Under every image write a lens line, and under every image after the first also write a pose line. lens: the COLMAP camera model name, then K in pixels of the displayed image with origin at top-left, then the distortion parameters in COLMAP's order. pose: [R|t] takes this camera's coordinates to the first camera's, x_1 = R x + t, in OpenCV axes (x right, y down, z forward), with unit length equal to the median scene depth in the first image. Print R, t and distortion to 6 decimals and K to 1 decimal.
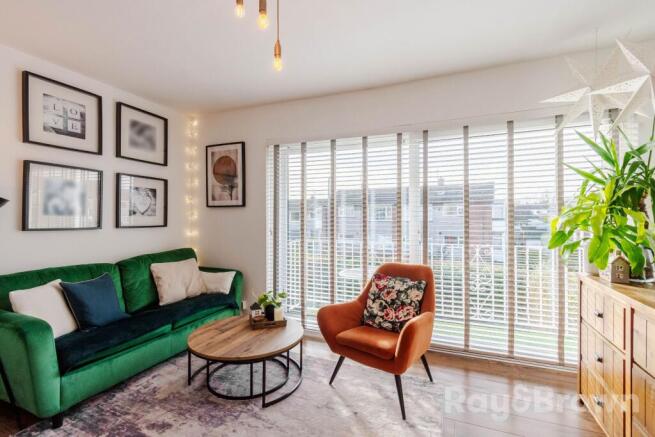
lens RADIAL K [[295.2, 0, 328.1], [0, 295.2, 215.8], [0, 0, 1]] dist [-0.000776, -0.000305]
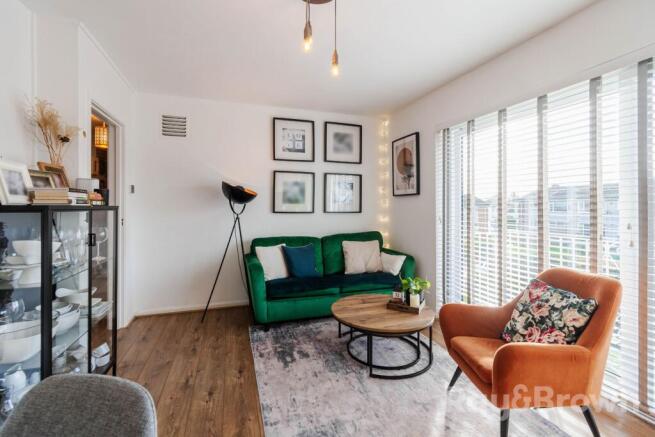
lens RADIAL K [[291.9, 0, 326.7], [0, 291.9, 204.3], [0, 0, 1]] dist [-0.000790, -0.000328]
pose [[0.658328, -0.005230, -0.752713, 0.356119], [0.001934, 0.999984, -0.005256, 0.009534], [0.752728, 0.002005, 0.658328, 0.115222]]
